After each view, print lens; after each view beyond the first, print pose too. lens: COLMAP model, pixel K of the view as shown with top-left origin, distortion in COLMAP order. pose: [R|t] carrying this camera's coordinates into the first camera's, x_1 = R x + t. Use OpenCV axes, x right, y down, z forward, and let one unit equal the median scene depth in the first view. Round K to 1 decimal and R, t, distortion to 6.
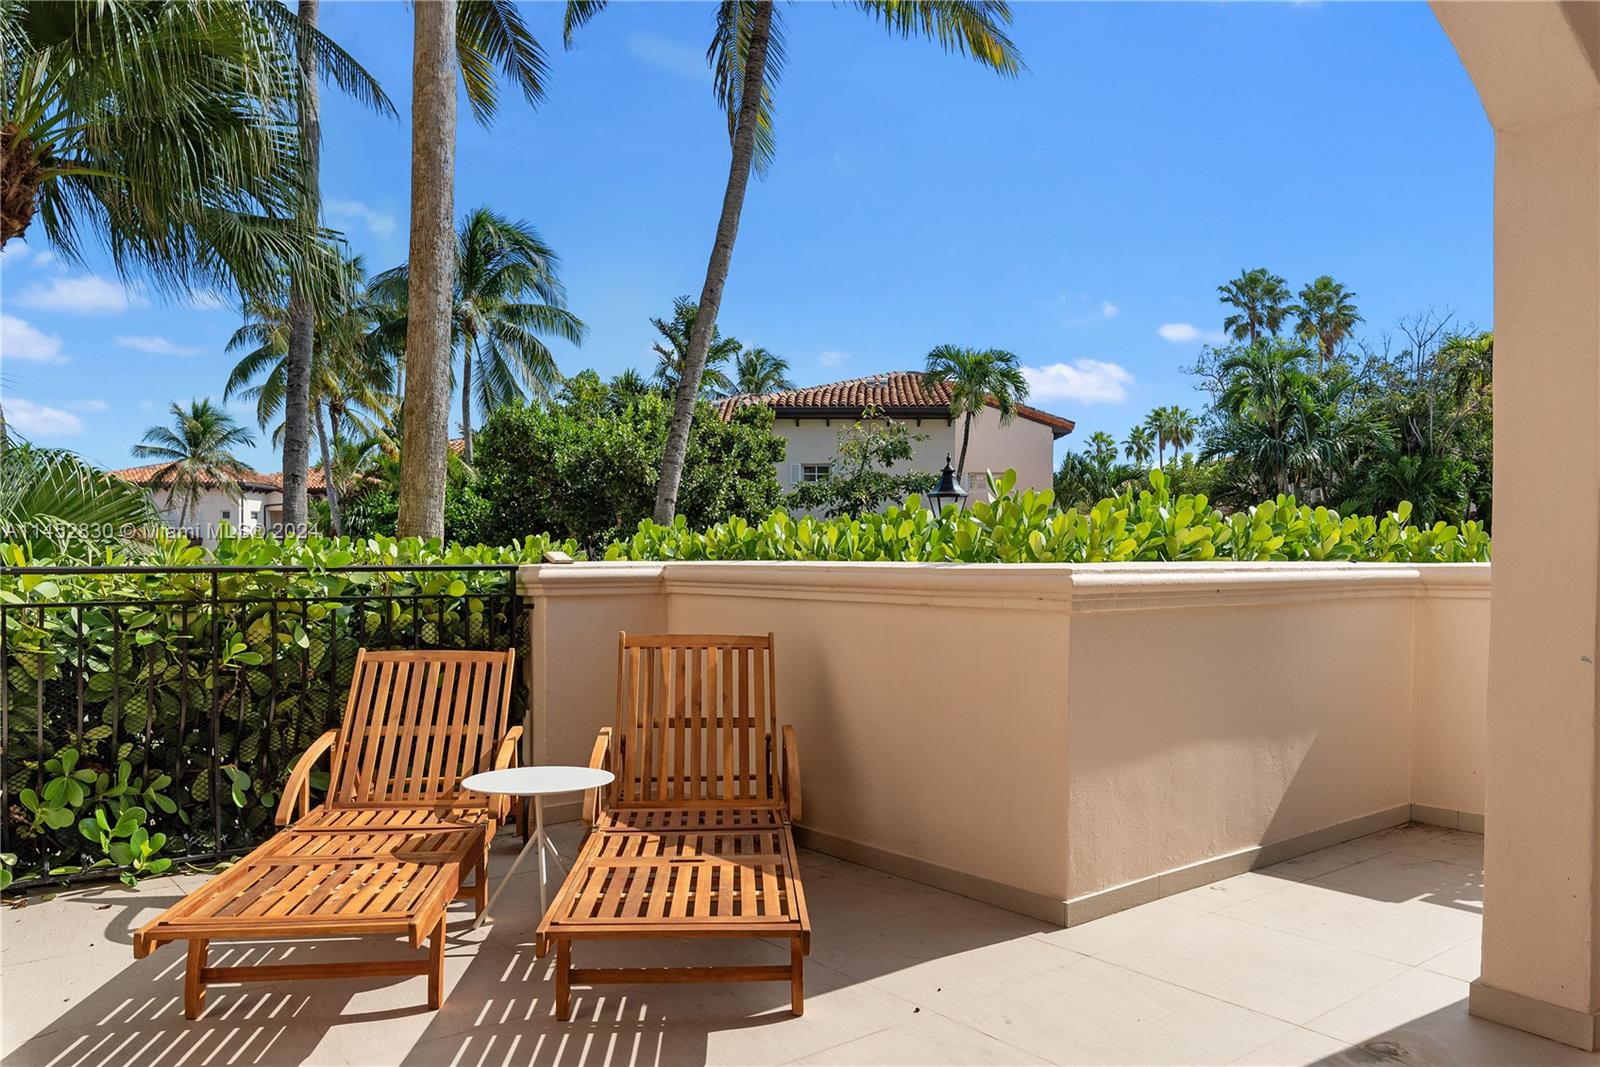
lens RADIAL K [[1185.1, 0, 801.6], [0, 1185.1, 567.9], [0, 0, 1]] dist [0.005859, 0.000600]
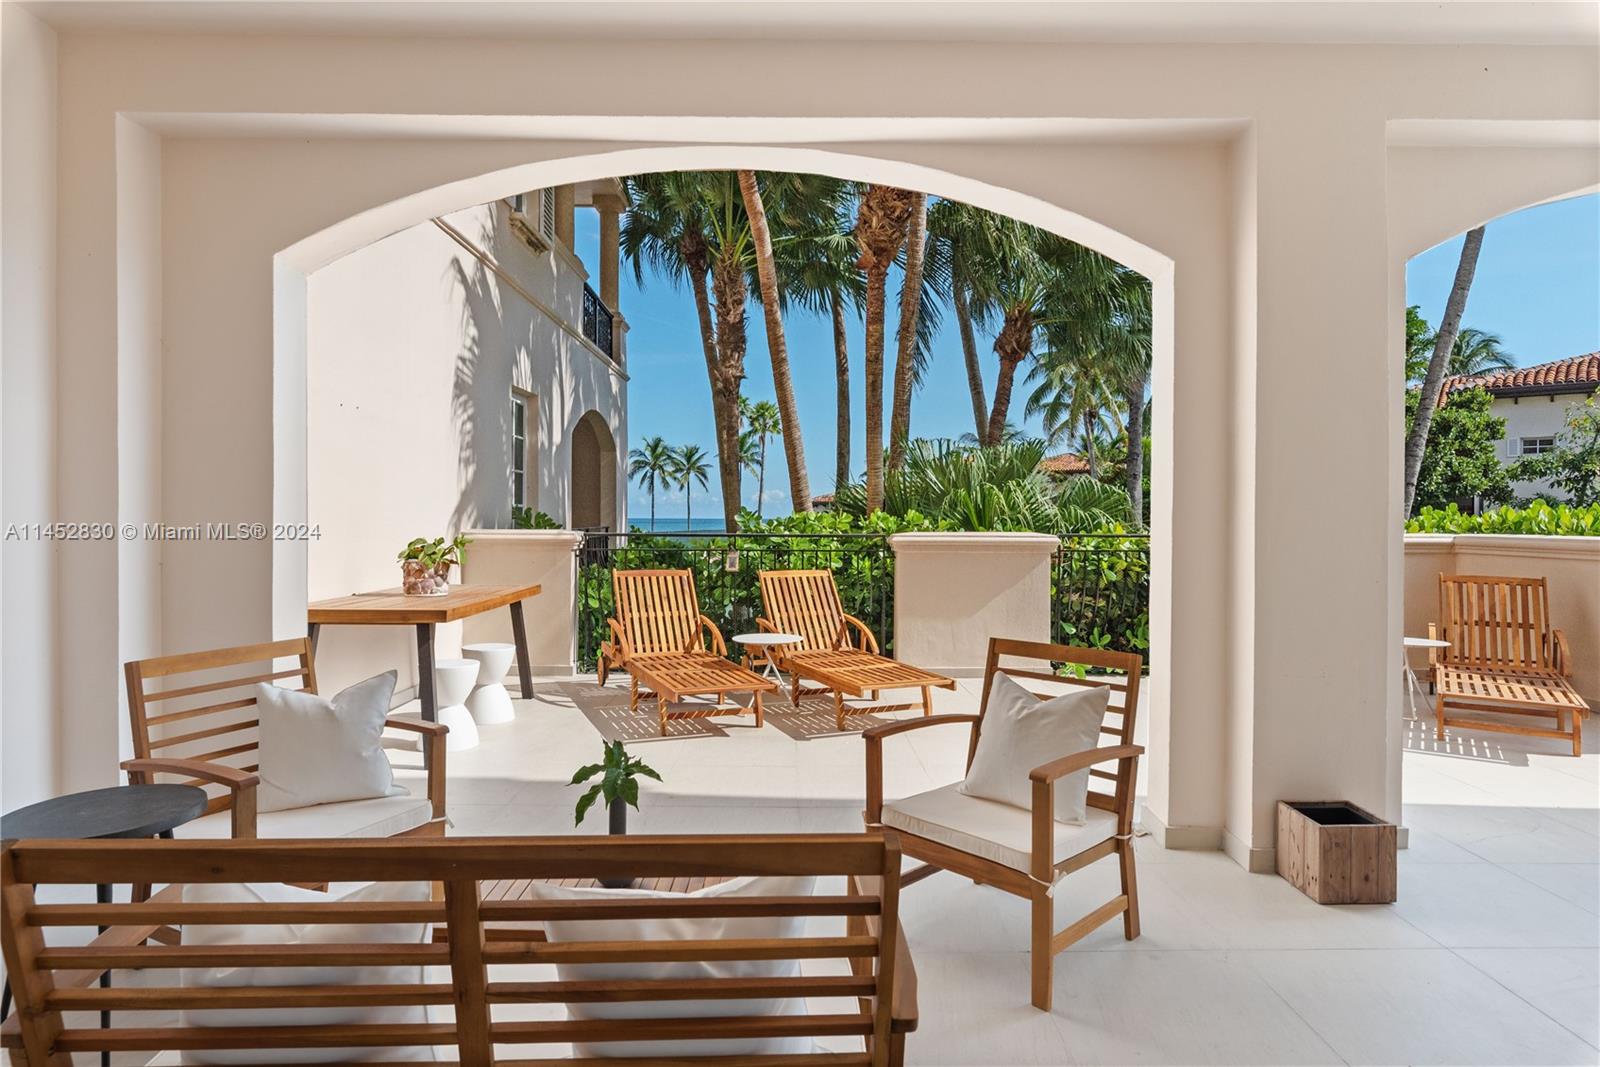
lens RADIAL K [[900.6, 0, 796.7], [0, 900.6, 528.5], [0, 0, 1]] dist [0.000628, -0.001829]
pose [[0.783353, 0.009426, -0.621506, -0.009237], [-0.009129, 0.999952, 0.003658, -0.001672], [0.621510, 0.002808, 0.783401, -0.102972]]
